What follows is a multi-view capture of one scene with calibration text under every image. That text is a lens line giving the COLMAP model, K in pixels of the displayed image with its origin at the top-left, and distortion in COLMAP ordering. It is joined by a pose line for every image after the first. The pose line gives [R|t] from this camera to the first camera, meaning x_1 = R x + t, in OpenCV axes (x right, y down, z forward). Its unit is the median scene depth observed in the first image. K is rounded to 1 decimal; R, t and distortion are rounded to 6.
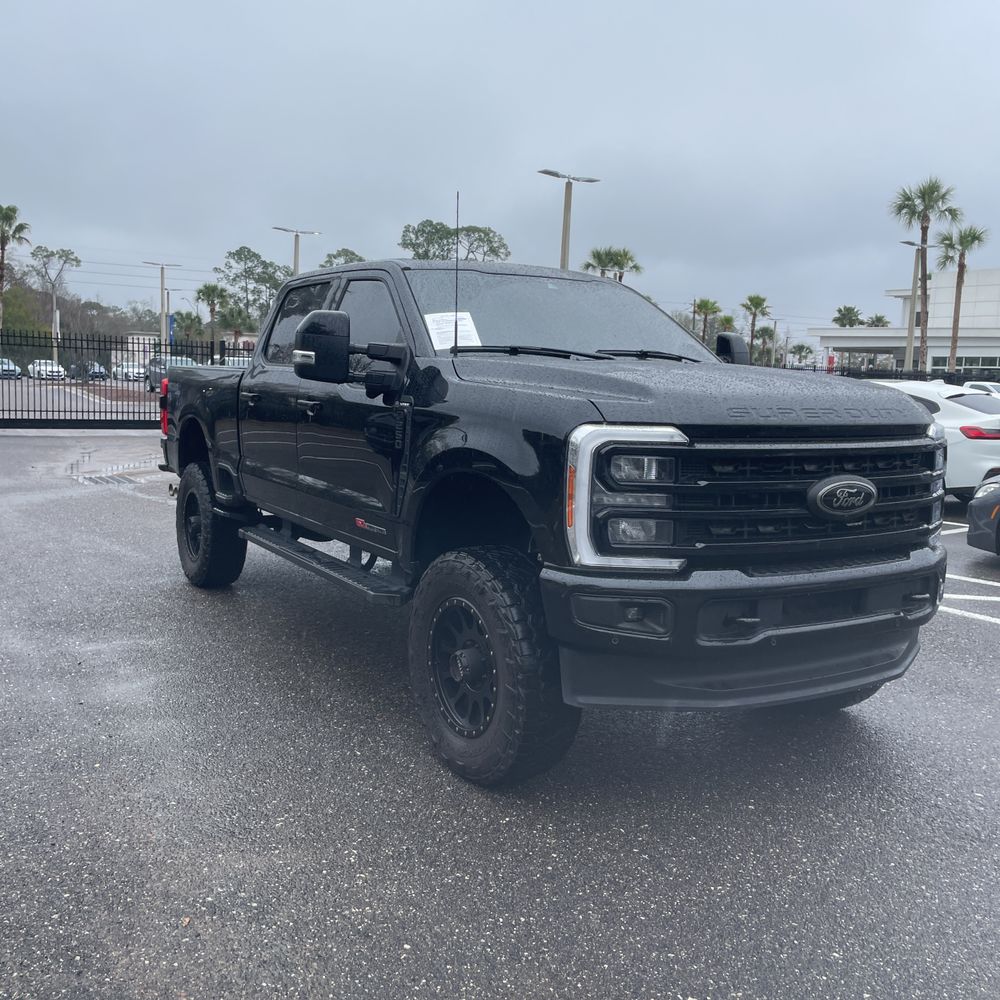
lens RADIAL K [[1008.2, 0, 479.0], [0, 1008.2, 498.6], [0, 0, 1]] dist [0.099746, -0.125746]
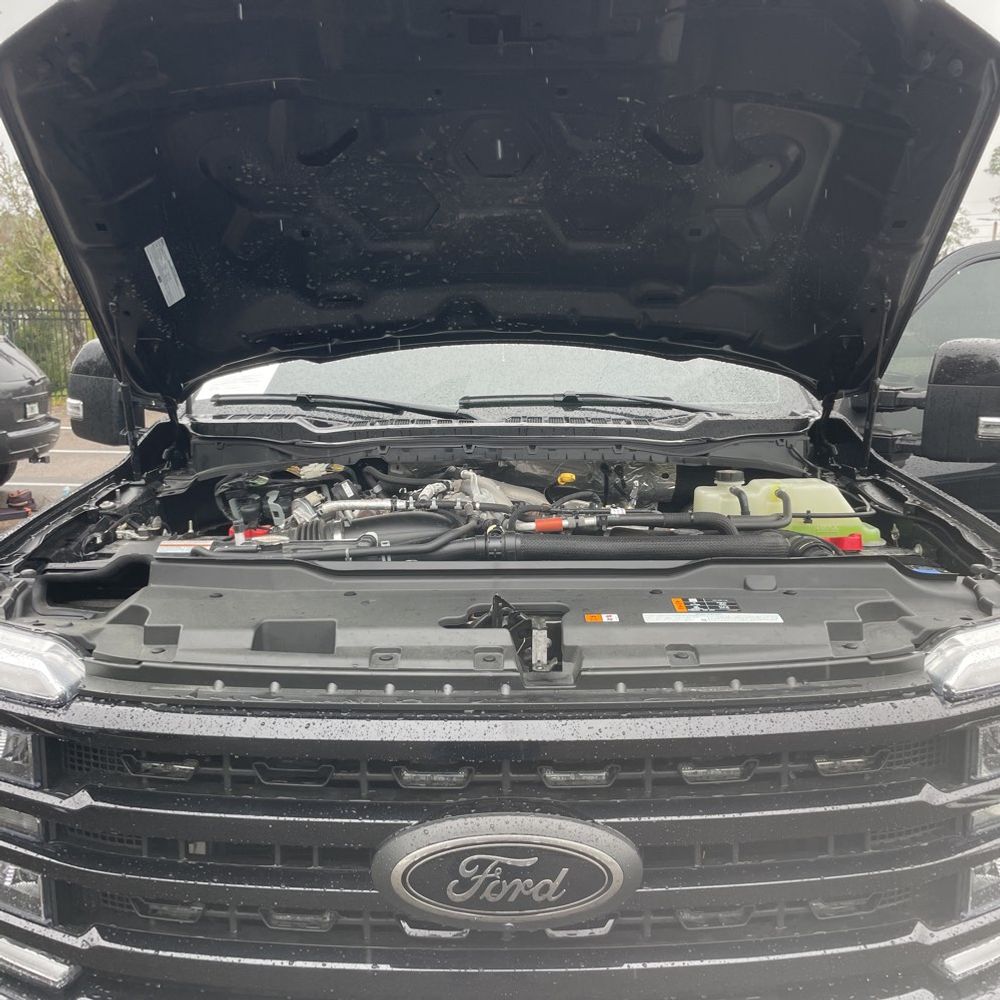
lens RADIAL K [[1008.2, 0, 479.0], [0, 1008.2, 498.6], [0, 0, 1]] dist [0.099746, -0.125746]
pose [[0.862430, 0.055571, -0.503116, 0.519551], [-0.033153, 0.998022, 0.053406, -0.154193], [0.505089, -0.029379, 0.862567, 0.664400]]
